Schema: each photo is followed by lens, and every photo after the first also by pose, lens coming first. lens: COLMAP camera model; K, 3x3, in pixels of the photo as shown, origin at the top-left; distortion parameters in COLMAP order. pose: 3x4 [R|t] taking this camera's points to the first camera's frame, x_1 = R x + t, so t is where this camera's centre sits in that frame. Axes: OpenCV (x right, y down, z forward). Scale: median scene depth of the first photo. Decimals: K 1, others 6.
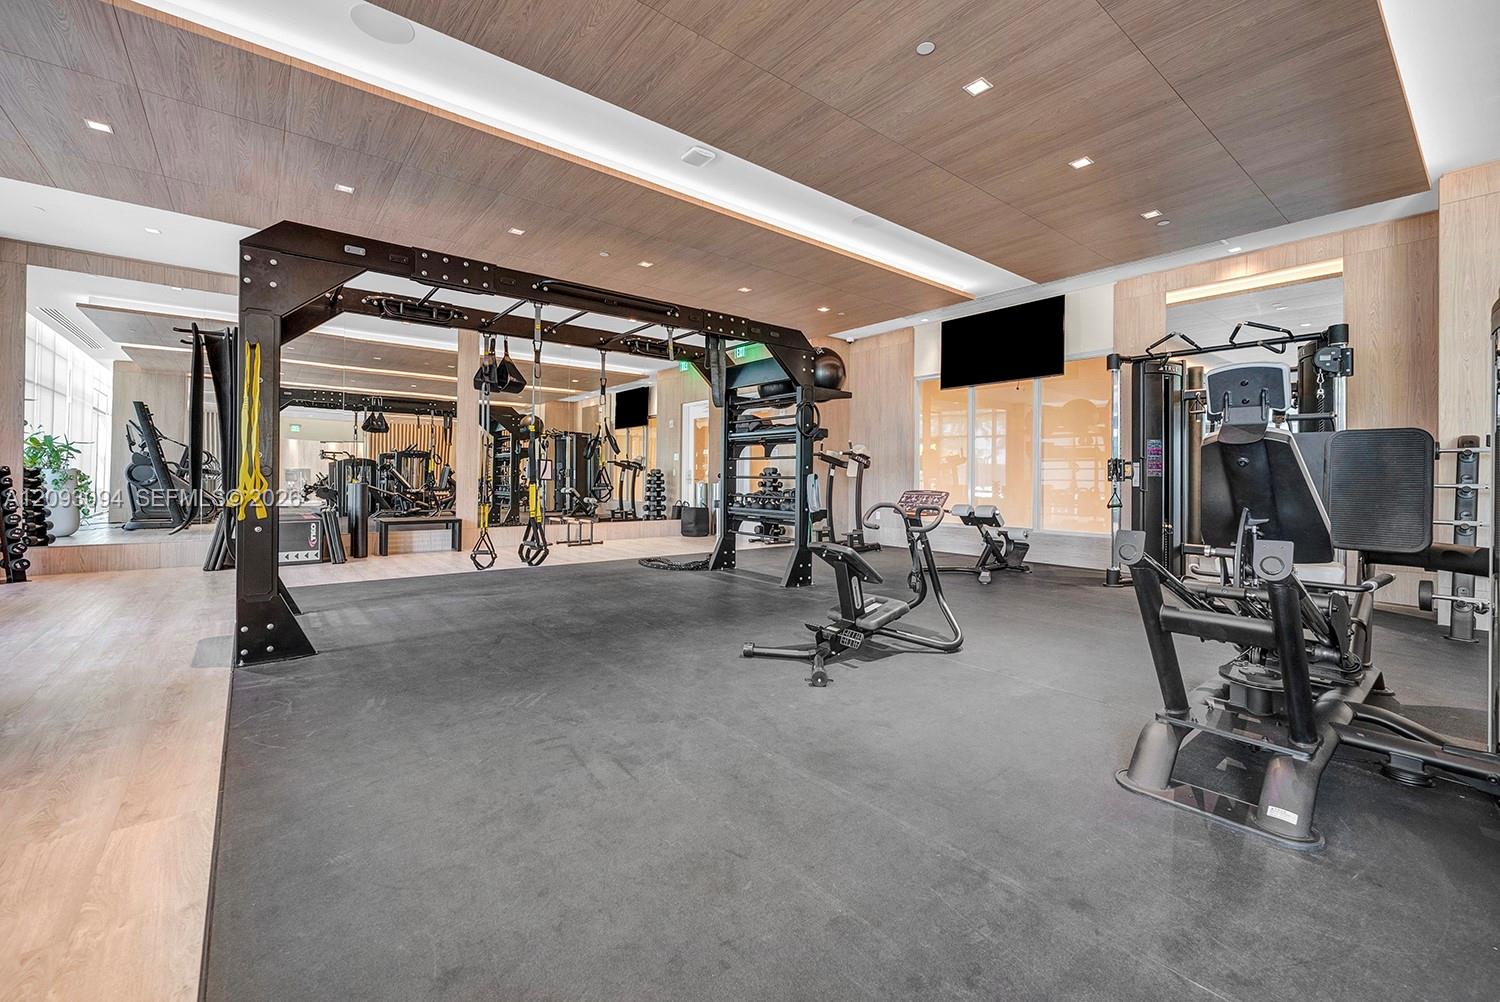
lens RADIAL K [[620.0, 0, 737.5], [0, 620.0, 472.2], [0, 0, 1]] dist [-0.000495, 0.000207]
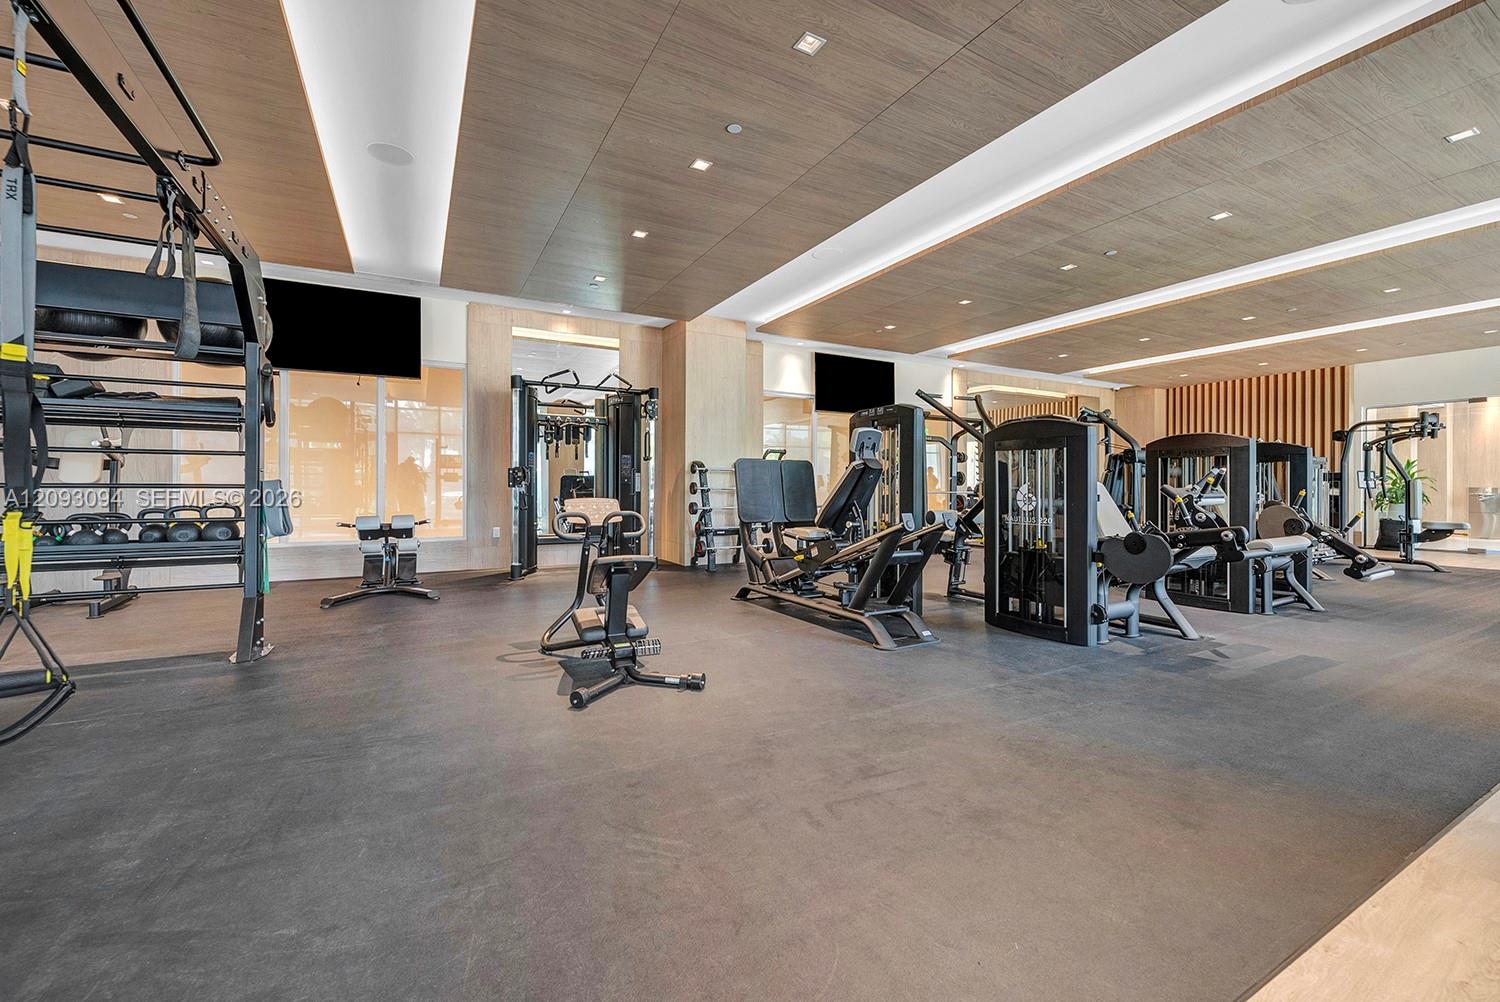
lens RADIAL K [[620.0, 0, 750.9], [0, 620.0, 491.3], [0, 0, 1]] dist [-0.000495, 0.000207]
pose [[0.164100, -0.020376, 0.986233, -1.036017], [-0.007323, 0.999734, 0.021873, -0.010855], [-0.986417, -0.010811, 0.163907, 0.890301]]
